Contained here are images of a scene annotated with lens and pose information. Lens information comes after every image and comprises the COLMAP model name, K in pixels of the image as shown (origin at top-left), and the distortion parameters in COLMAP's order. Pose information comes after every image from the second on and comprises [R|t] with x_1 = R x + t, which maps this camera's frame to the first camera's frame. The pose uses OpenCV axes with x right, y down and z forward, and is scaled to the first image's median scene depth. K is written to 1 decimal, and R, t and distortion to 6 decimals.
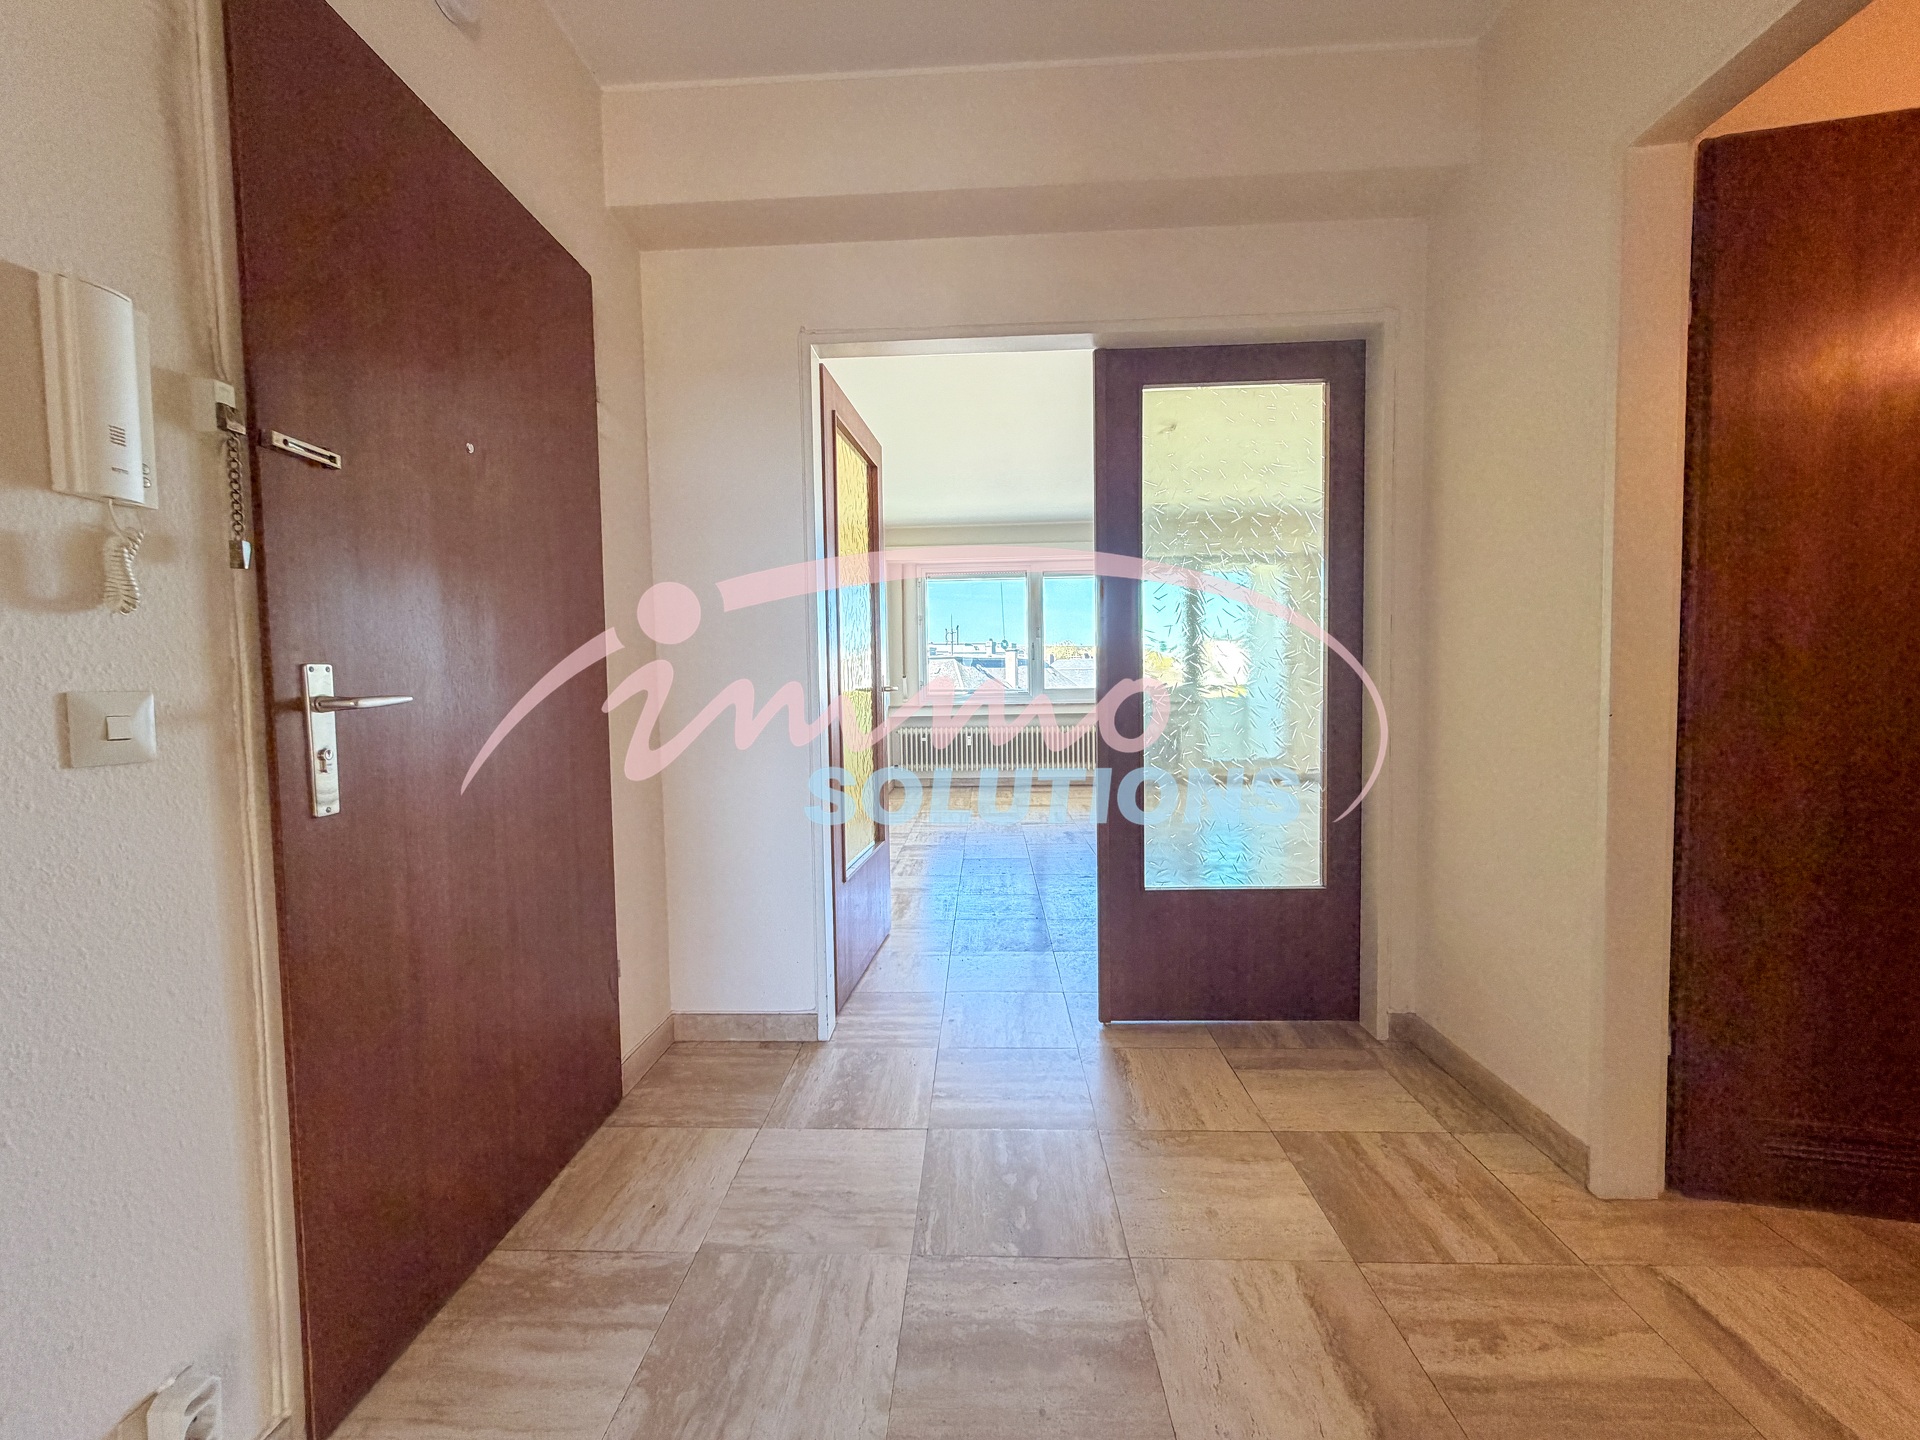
lens RADIAL K [[766.8, 0, 955.6], [0, 766.8, 719.7], [0, 0, 1]] dist [0.000337, 0.000235]
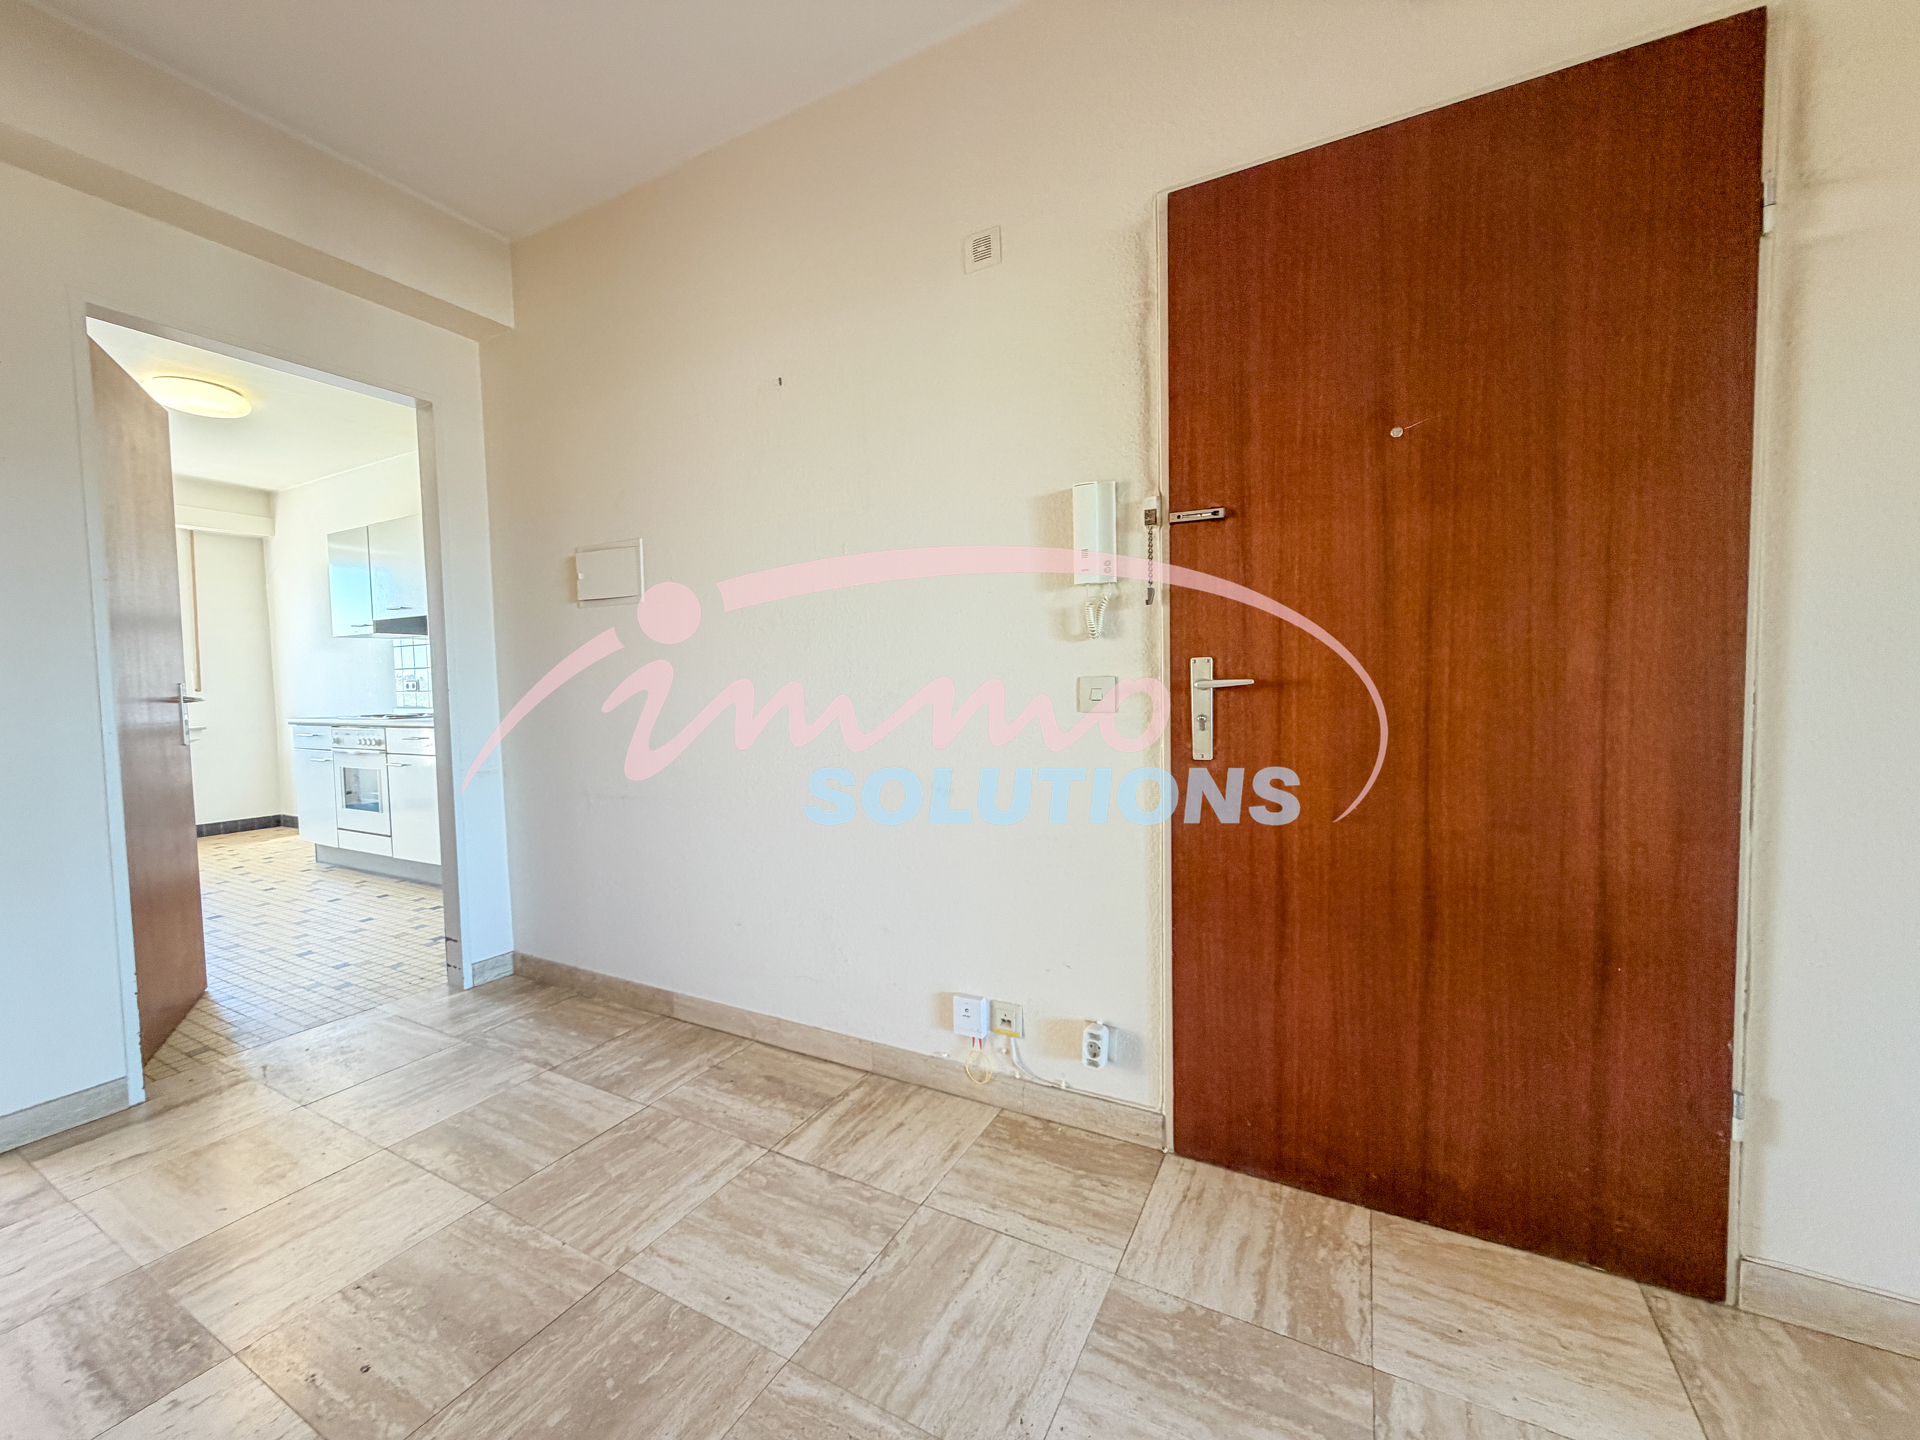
lens RADIAL K [[766.8, 0, 955.6], [0, 766.8, 719.7], [0, 0, 1]] dist [0.000337, 0.000235]
pose [[-0.434604, 0.068588, -0.898006, 0.600744], [-0.018635, 0.996198, 0.085107, -0.059371], [0.900429, 0.053722, -0.431674, 1.014057]]
